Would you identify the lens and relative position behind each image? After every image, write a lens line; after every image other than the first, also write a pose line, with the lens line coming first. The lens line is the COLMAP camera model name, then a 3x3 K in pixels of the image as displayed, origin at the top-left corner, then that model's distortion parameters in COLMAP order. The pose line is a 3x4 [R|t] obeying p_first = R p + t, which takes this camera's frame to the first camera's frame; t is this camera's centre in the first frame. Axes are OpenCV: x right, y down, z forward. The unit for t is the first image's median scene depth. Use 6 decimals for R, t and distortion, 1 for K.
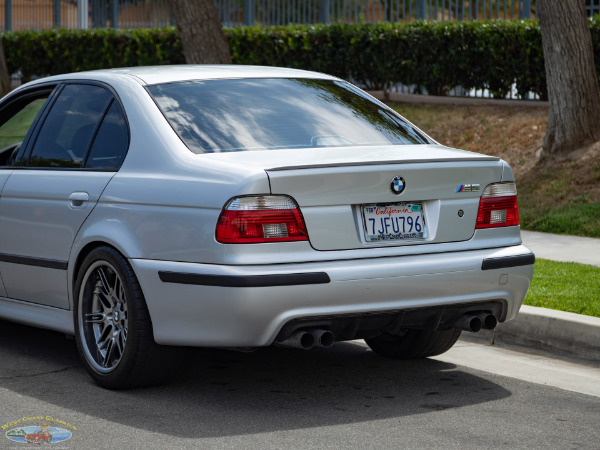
lens RADIAL K [[1917.3, 0, 296.0], [0, 1917.3, 228.1], [0, 0, 1]] dist [-0.005230, 0.000000]
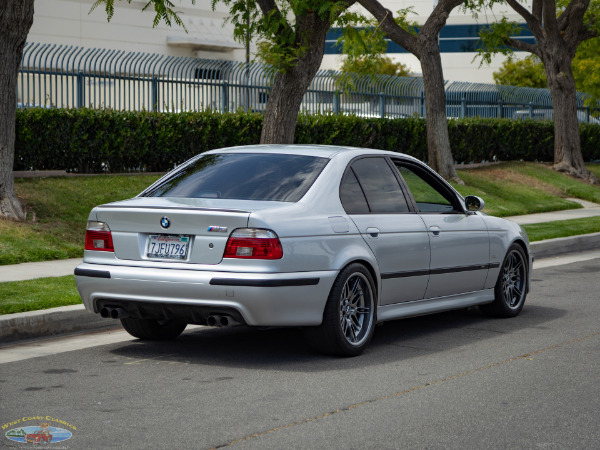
lens RADIAL K [[1520.7, 0, 297.3], [0, 1520.7, 228.8], [0, 0, 1]] dist [0.072005, 0.000000]
pose [[0.462903, 0.065959, -0.883952, 1.186533], [-0.088846, 0.995658, 0.027768, -0.061046], [0.881945, 0.065681, 0.466753, 0.518017]]
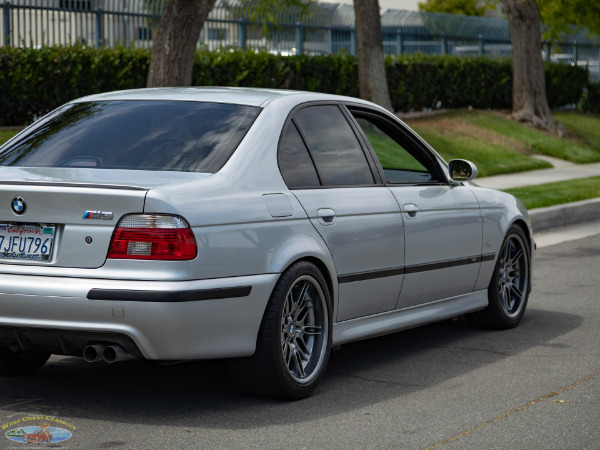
lens RADIAL K [[1917.3, 0, 296.3], [0, 1917.3, 223.8], [0, 0, 1]] dist [-0.005230, 0.000000]
pose [[0.511179, 0.074540, -0.856236, 1.008071], [-0.081931, 0.995921, 0.037787, -0.063685], [0.855560, 0.050836, 0.515201, 0.595150]]
